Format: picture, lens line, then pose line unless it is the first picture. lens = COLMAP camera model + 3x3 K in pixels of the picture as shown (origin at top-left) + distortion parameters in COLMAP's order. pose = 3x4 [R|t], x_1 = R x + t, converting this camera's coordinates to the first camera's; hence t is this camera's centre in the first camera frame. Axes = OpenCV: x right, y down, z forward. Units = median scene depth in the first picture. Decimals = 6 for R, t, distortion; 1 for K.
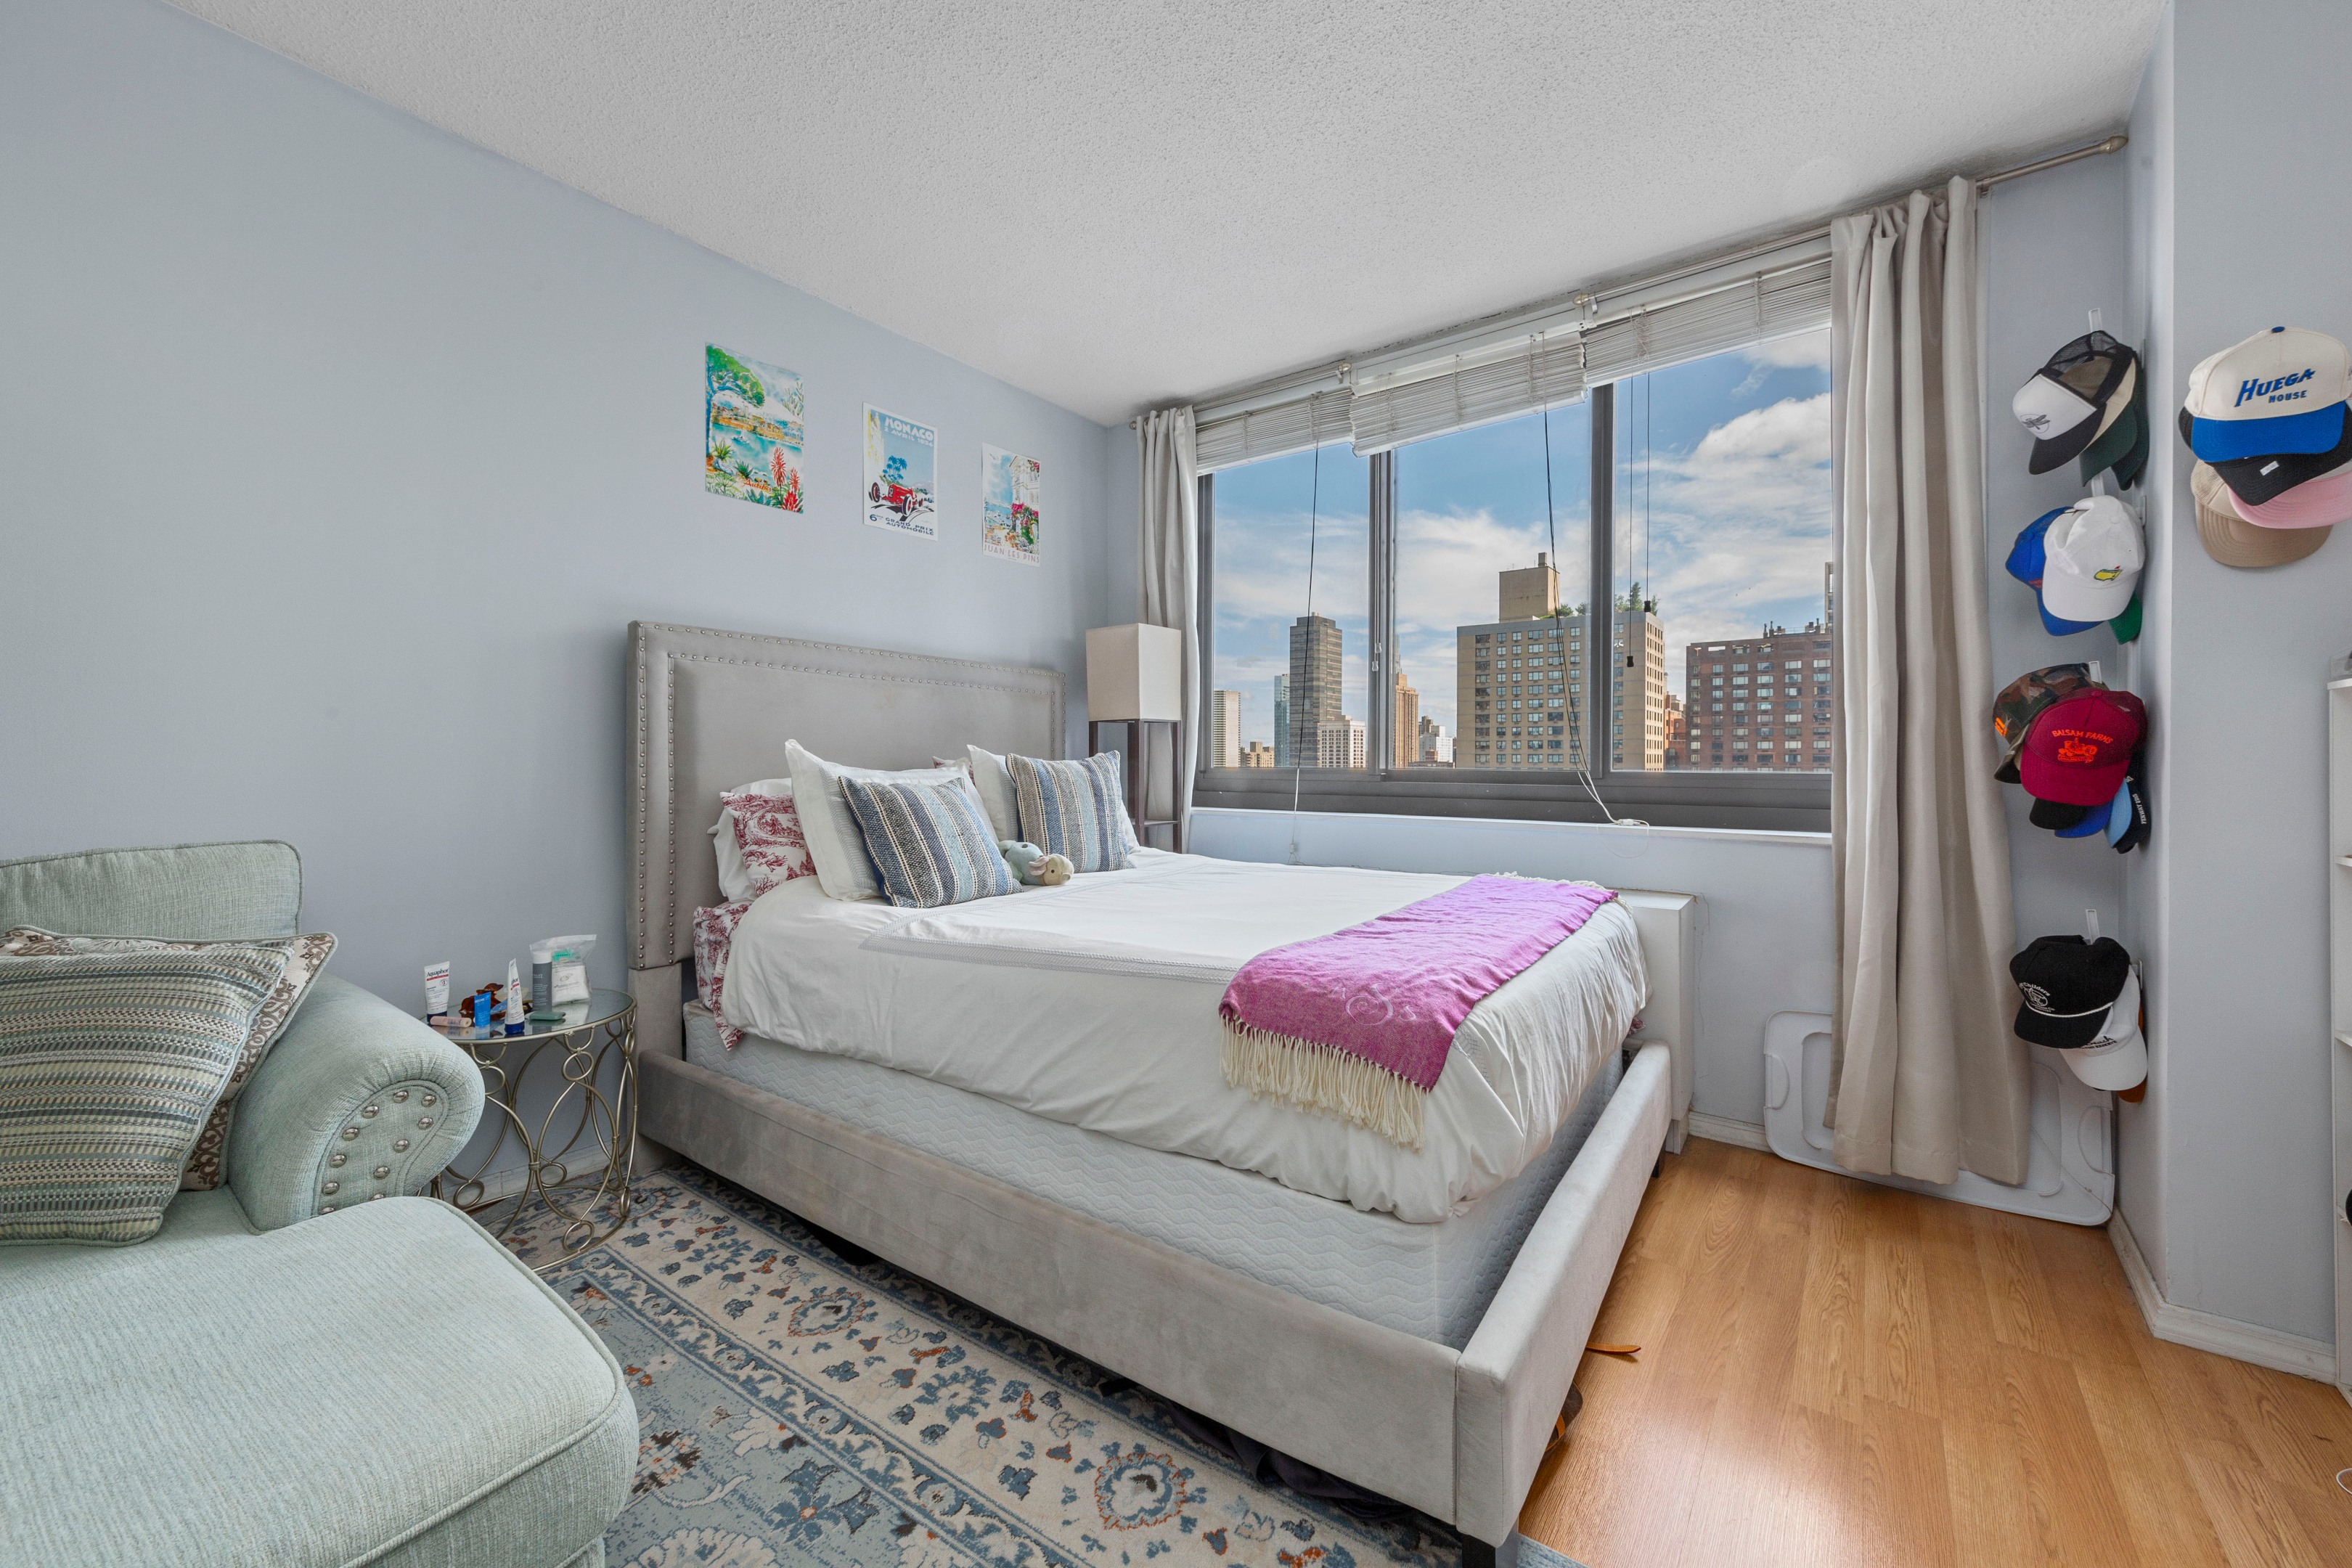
lens RADIAL K [[902.7, 0, 1189.7], [0, 902.7, 760.8], [0, 0, 1]] dist [0.011202, -0.001993]
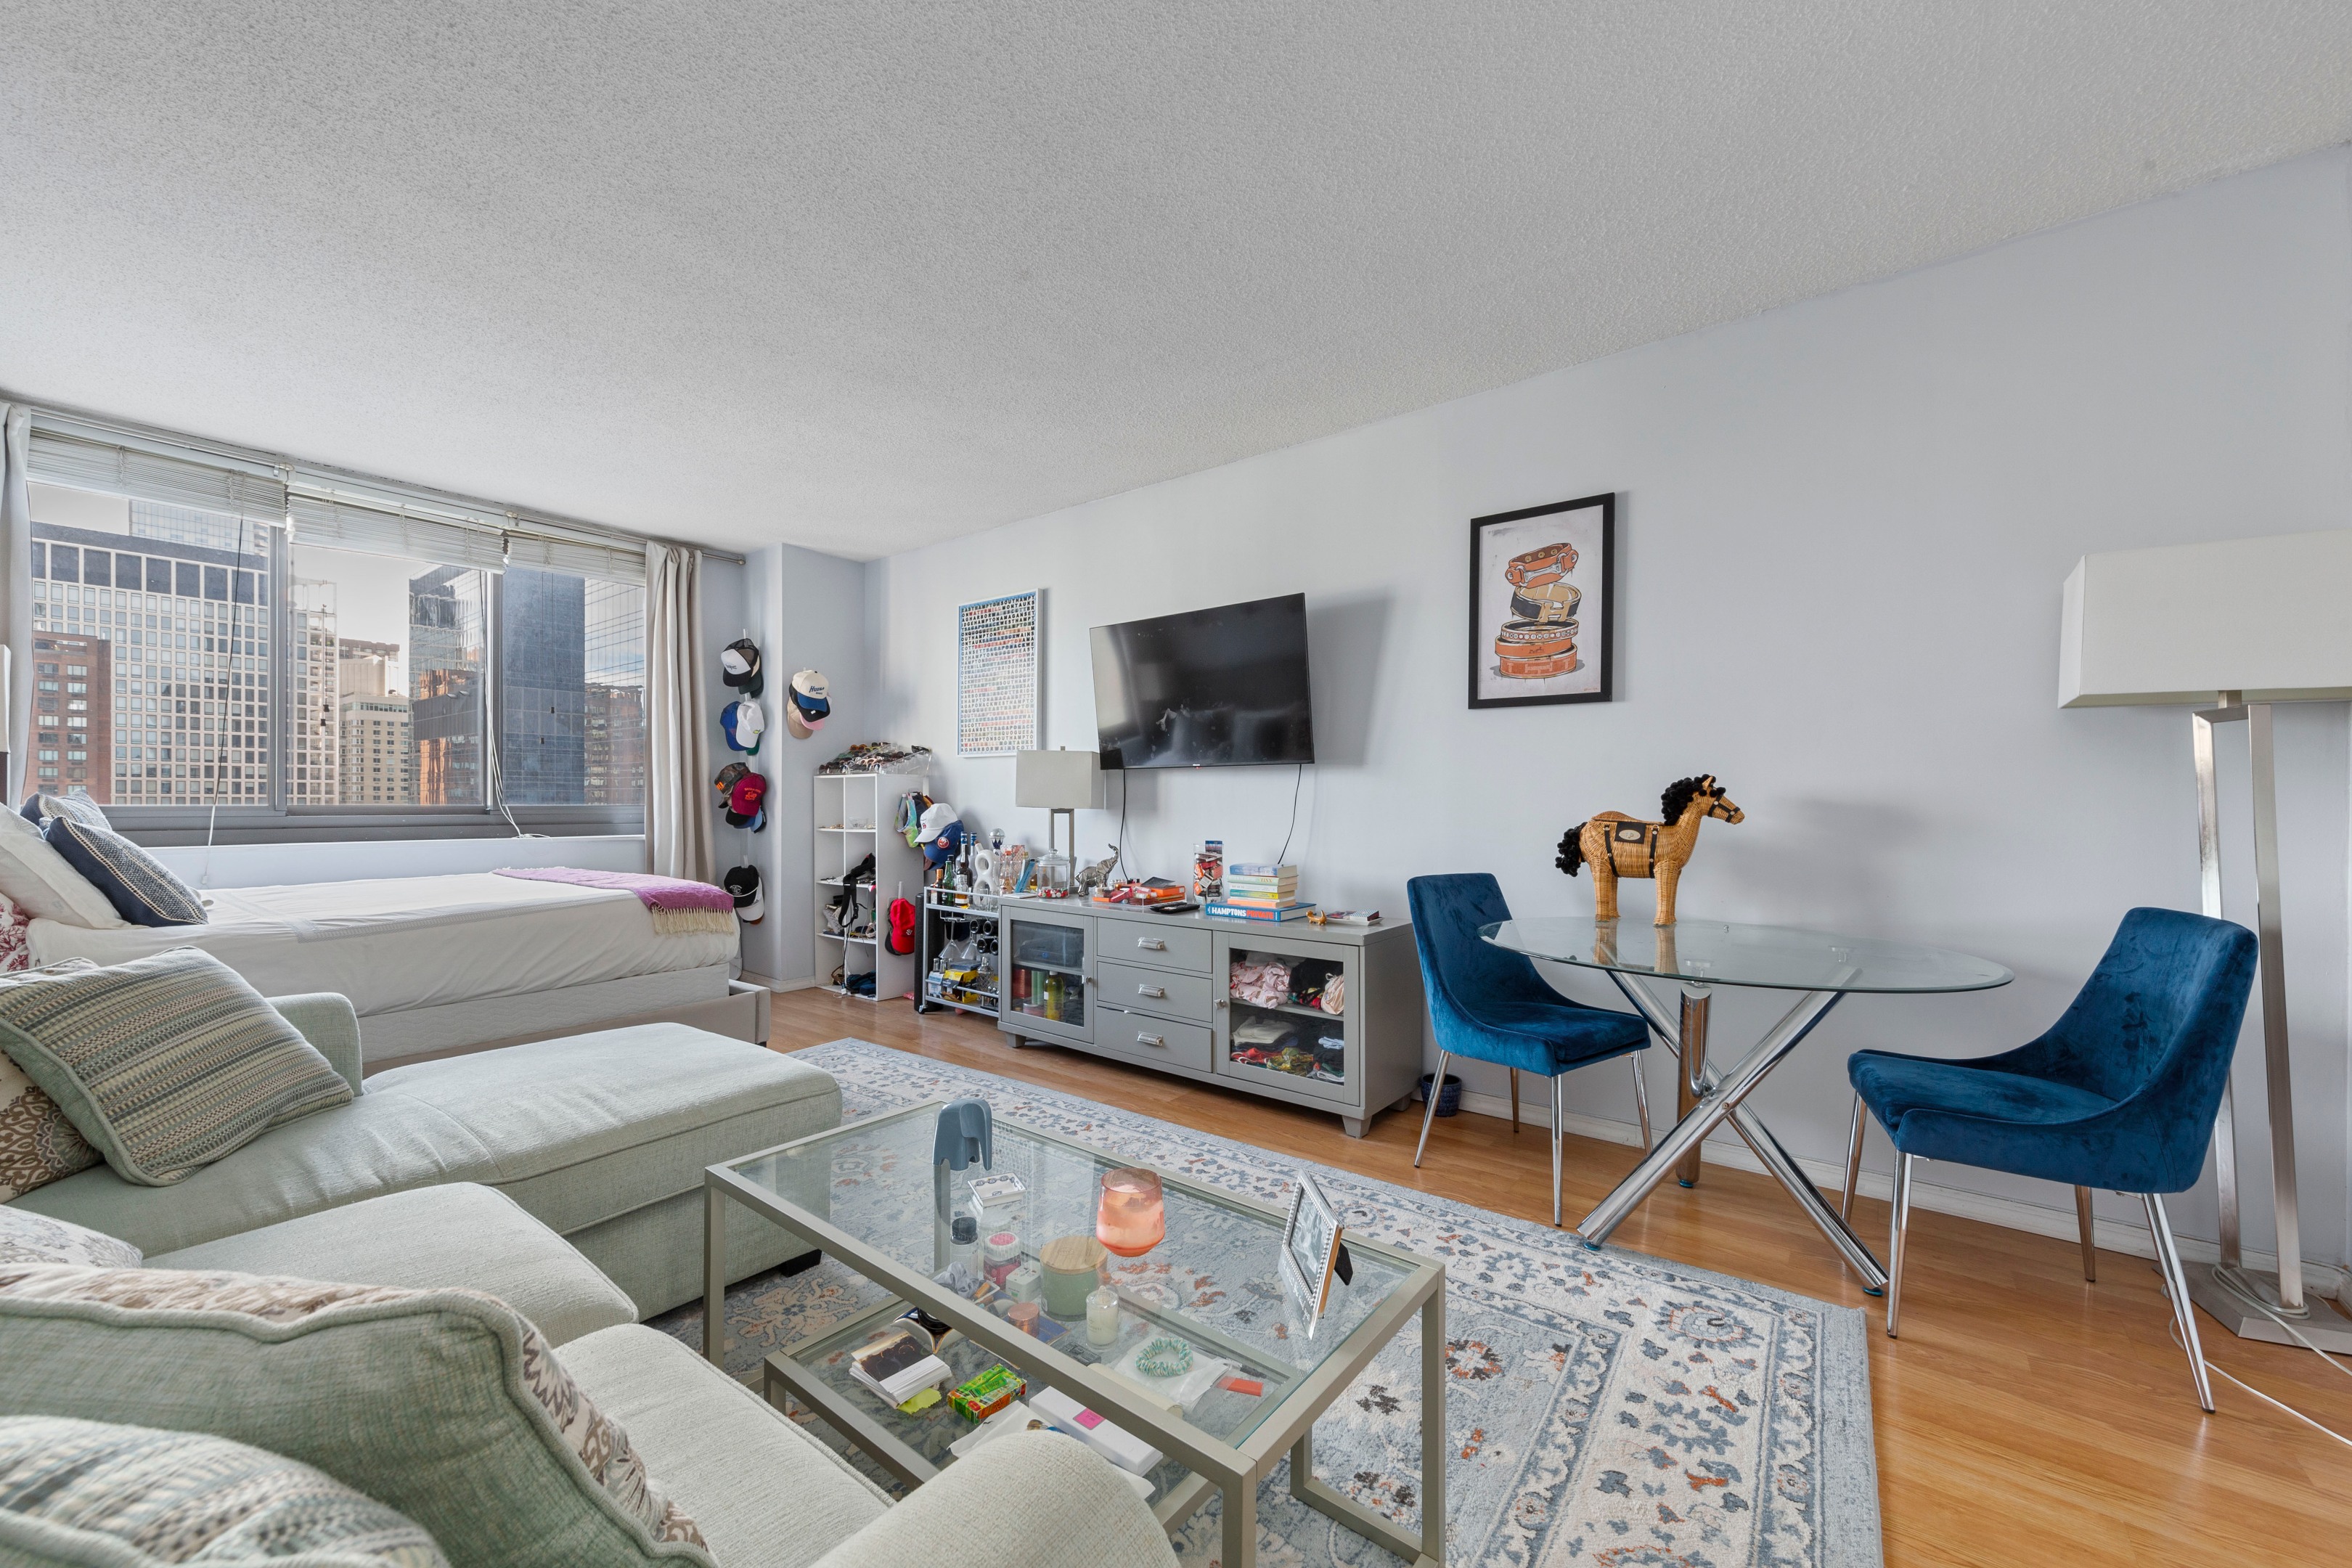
lens RADIAL K [[902.7, 0, 1191.7], [0, 902.7, 799.2], [0, 0, 1]] dist [0.011202, -0.001993]
pose [[-0.002115, -0.001906, 0.999996, -1.322424], [-0.004003, 0.999990, 0.001898, -0.009083], [-0.999990, -0.003999, -0.002122, -0.235272]]
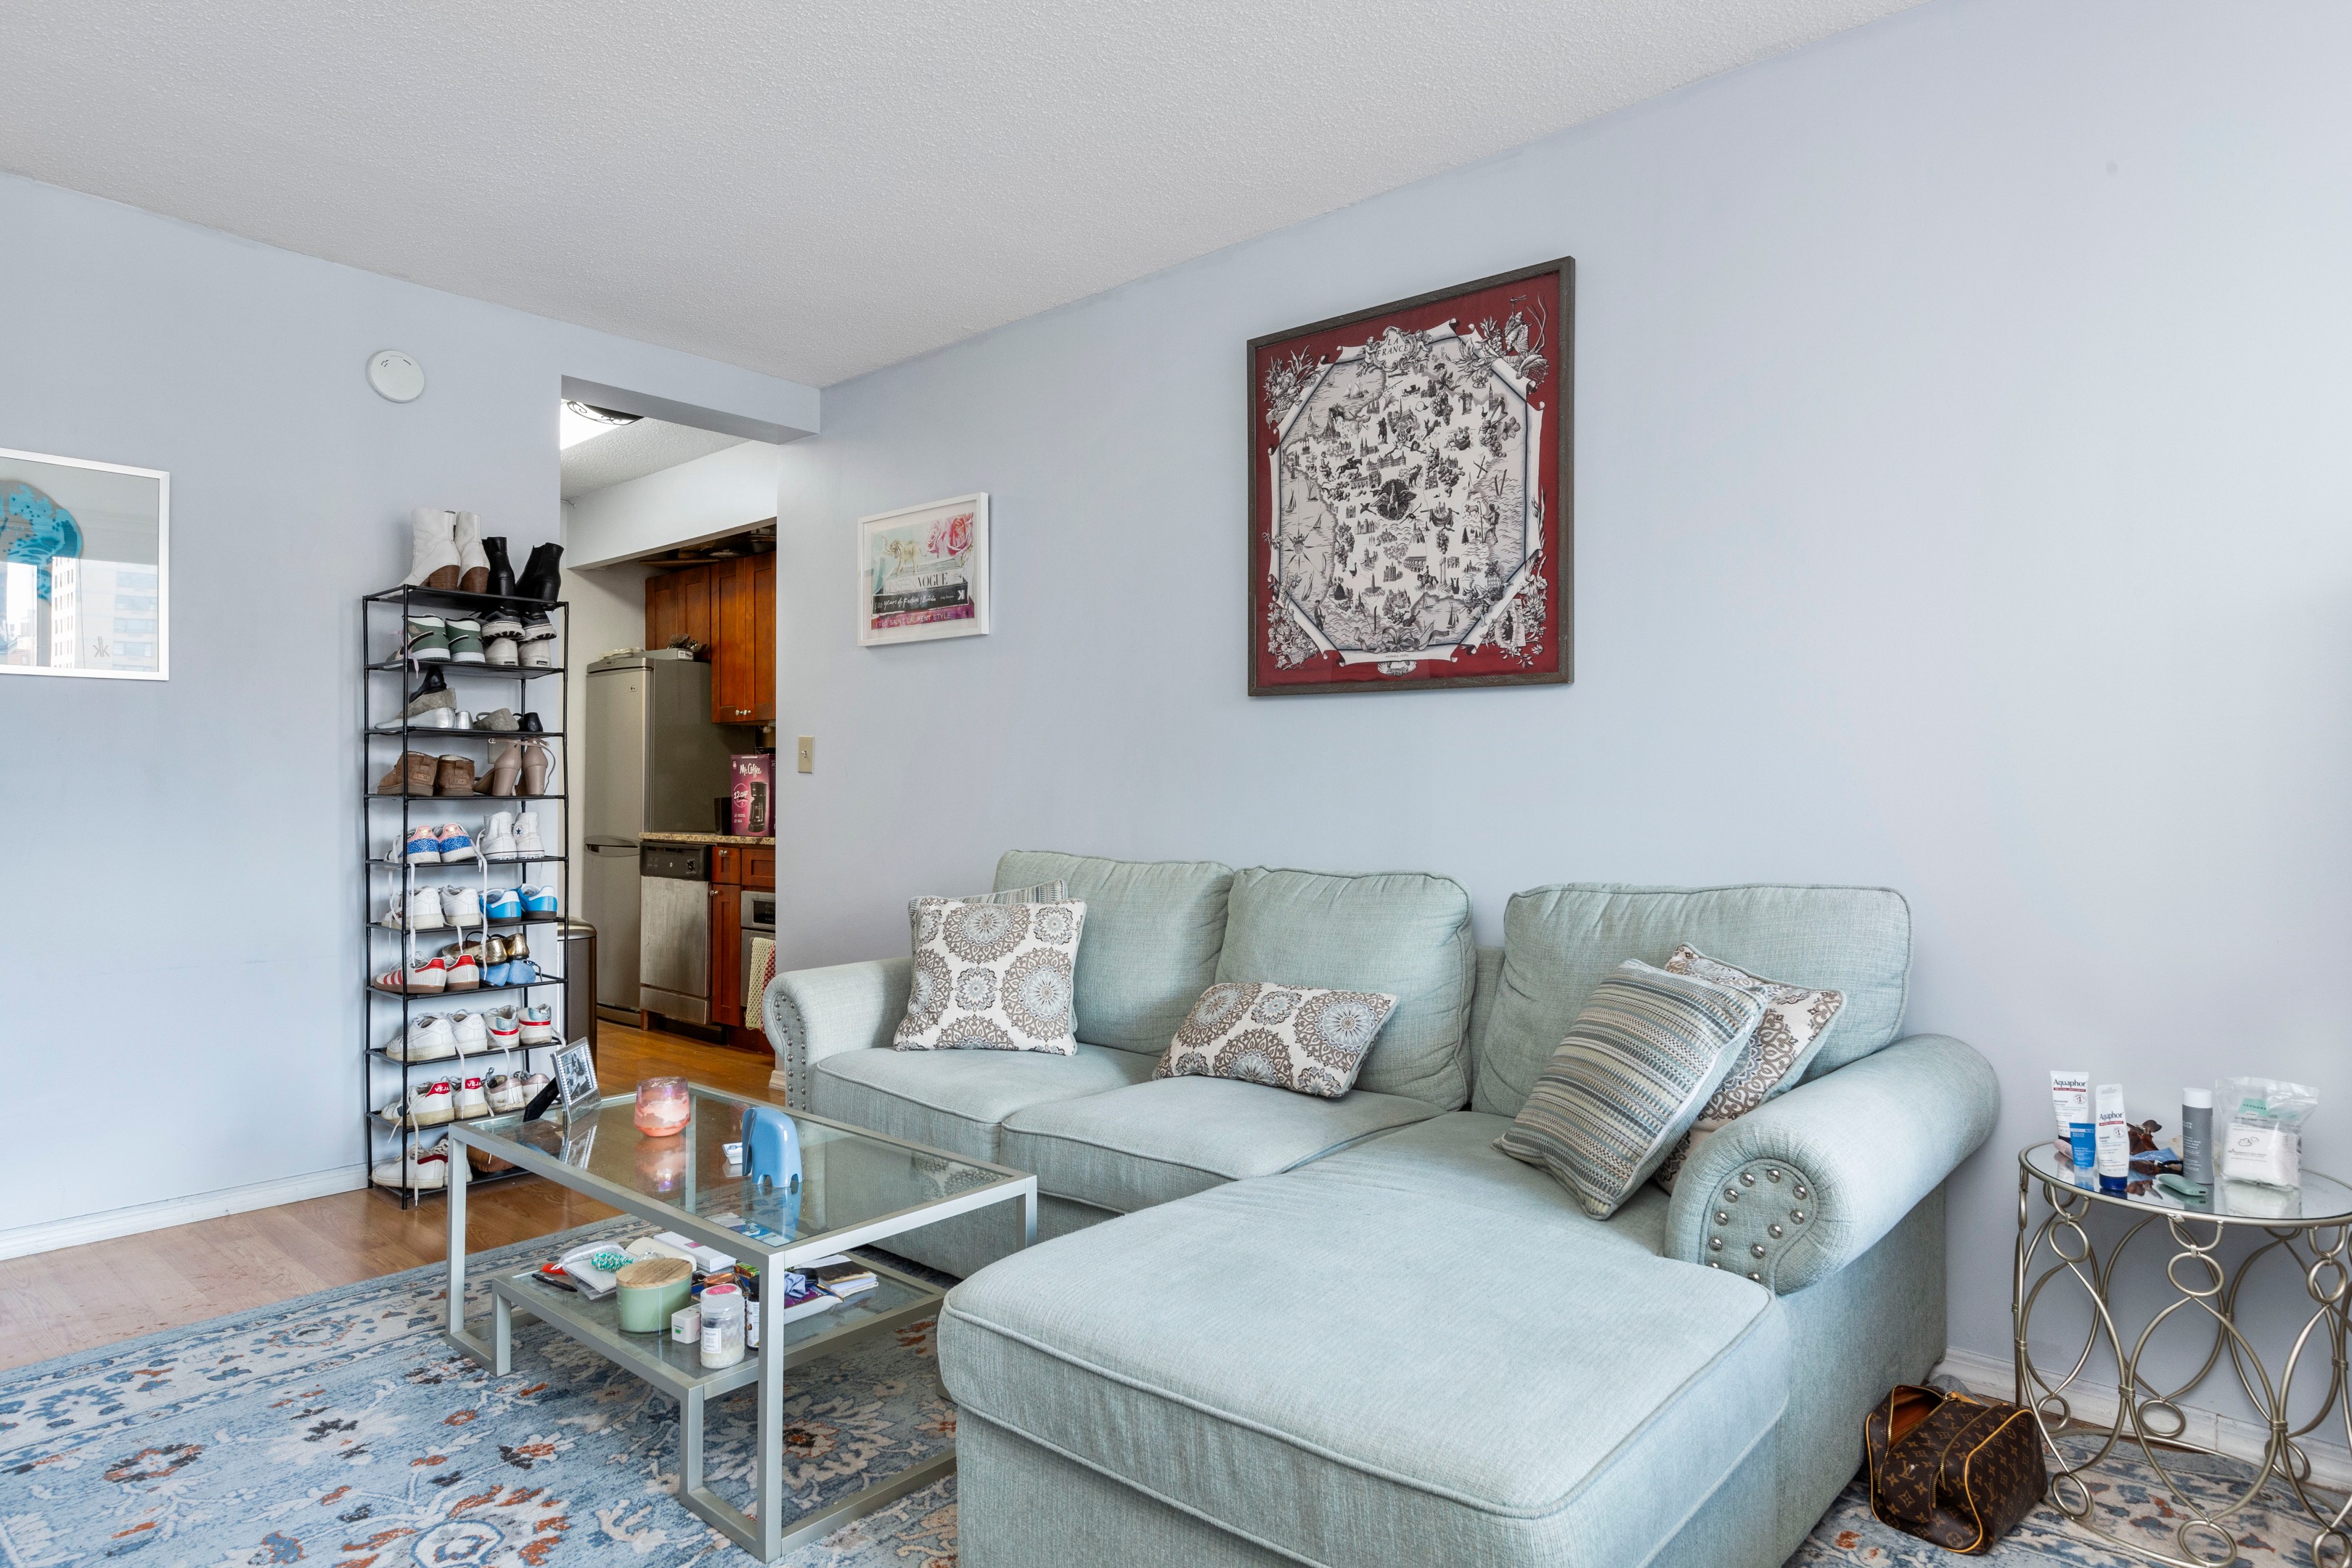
lens RADIAL K [[1327.4, 0, 1159.3], [0, 1327.4, 783.6], [0, 0, 1]] dist [-0.007341, 0.002108]
pose [[-0.073157, -0.013458, -0.997230, 0.264794], [-0.004401, 0.999904, -0.013172, 0.002104], [0.997311, 0.003425, -0.073209, 0.271505]]
